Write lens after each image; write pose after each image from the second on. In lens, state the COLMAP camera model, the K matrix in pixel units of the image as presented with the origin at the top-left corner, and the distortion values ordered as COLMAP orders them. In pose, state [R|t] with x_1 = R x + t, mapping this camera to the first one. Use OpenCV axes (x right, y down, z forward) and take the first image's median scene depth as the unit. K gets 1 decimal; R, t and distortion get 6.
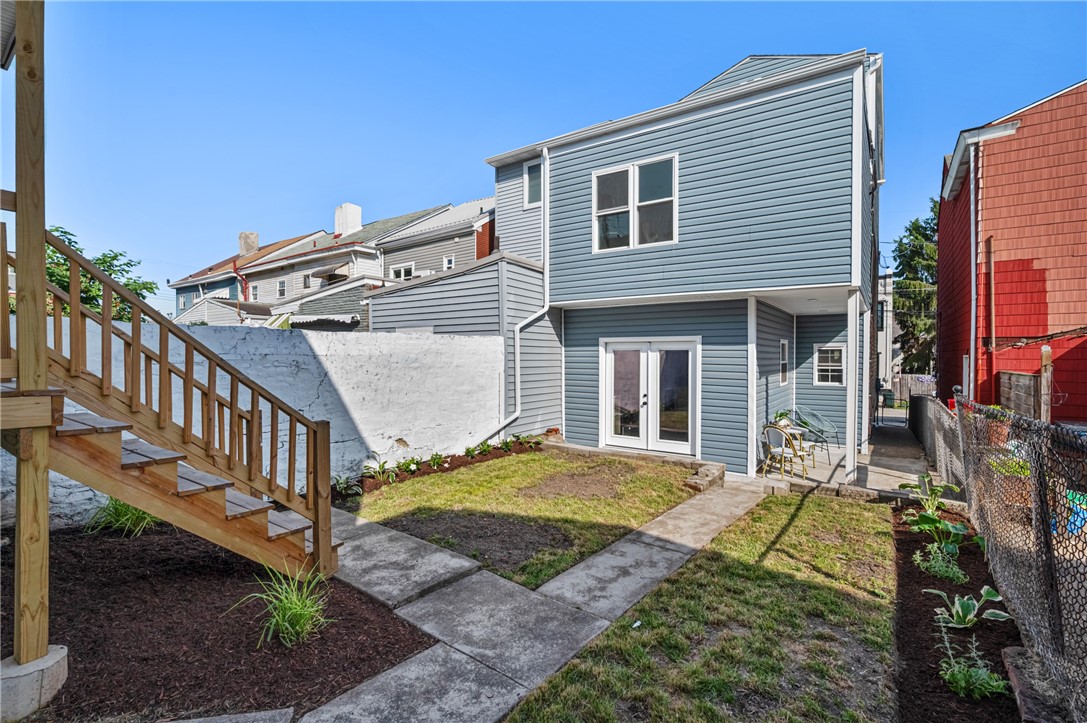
lens RADIAL K [[484.5, 0, 538.2], [0, 484.5, 356.7], [0, 0, 1]] dist [0.002134, -0.000777]
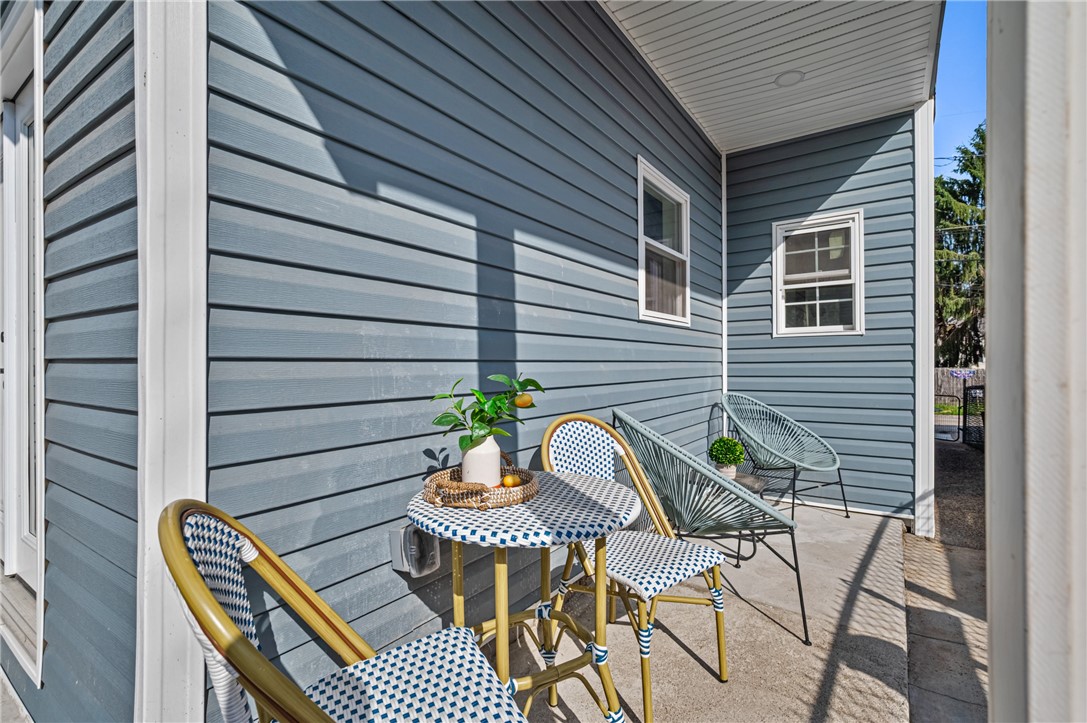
lens RADIAL K [[484.5, 0, 546.3], [0, 484.5, 362.3], [0, 0, 1]] dist [0.002134, -0.000777]
pose [[0.999970, -0.007497, 0.002050, 0.400177], [0.007520, 0.999908, -0.011264, 0.081739], [-0.001965, 0.011279, 0.999934, 0.642976]]
